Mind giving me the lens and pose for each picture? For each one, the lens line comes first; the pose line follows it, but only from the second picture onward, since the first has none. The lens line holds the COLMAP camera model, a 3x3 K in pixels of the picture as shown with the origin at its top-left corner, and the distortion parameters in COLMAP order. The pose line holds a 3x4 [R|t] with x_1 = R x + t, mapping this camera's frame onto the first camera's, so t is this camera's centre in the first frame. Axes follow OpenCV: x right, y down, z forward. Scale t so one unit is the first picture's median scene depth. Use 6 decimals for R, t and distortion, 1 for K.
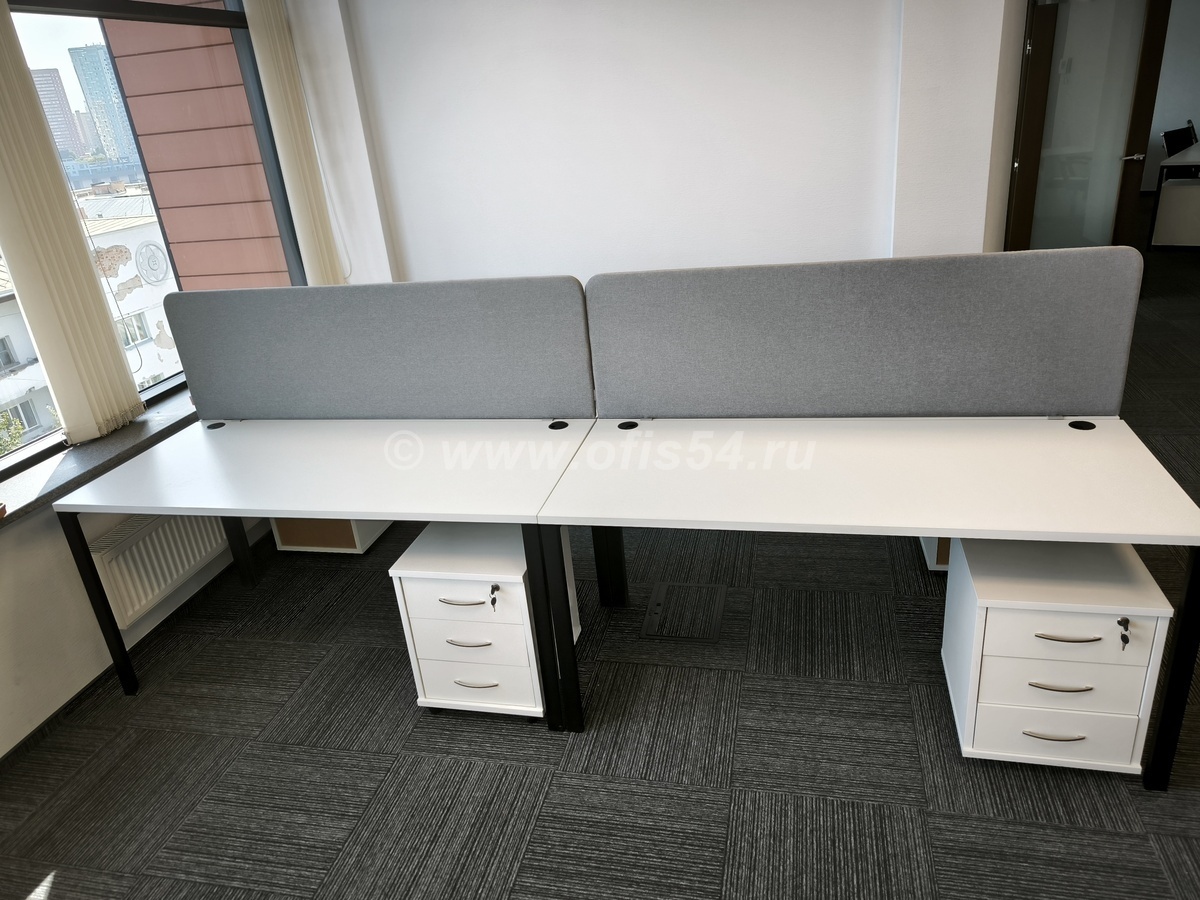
lens RADIAL K [[839.8, 0, 586.2], [0, 839.8, 450.7], [0, 0, 1]] dist [0.023679, -0.011098]
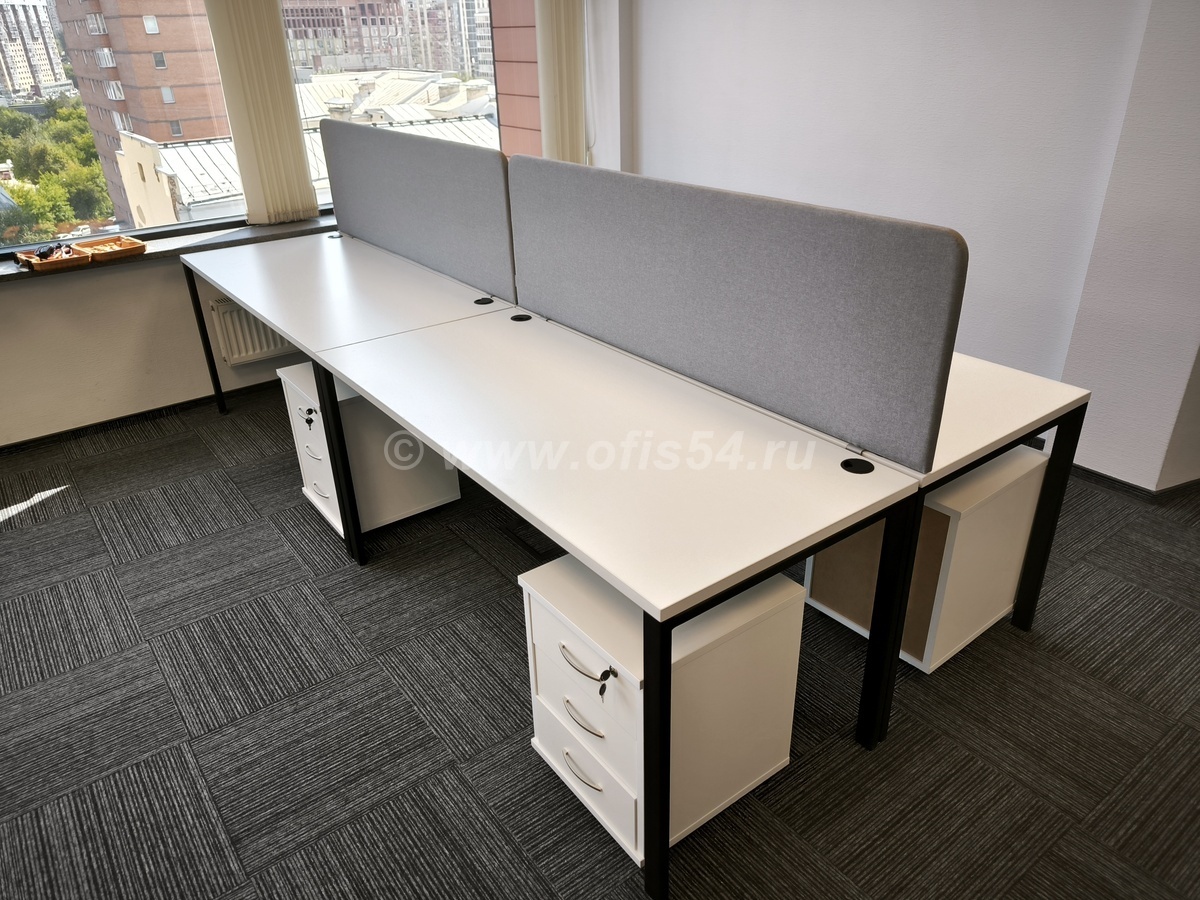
lens RADIAL K [[839.8, 0, 586.2], [0, 839.8, 450.7], [0, 0, 1]] dist [0.023679, -0.011098]
pose [[0.769500, 0.355701, -0.530420, 0.749790], [-0.294606, 0.934595, 0.199346, -0.113124], [0.566636, 0.002868, 0.823963, 0.255899]]
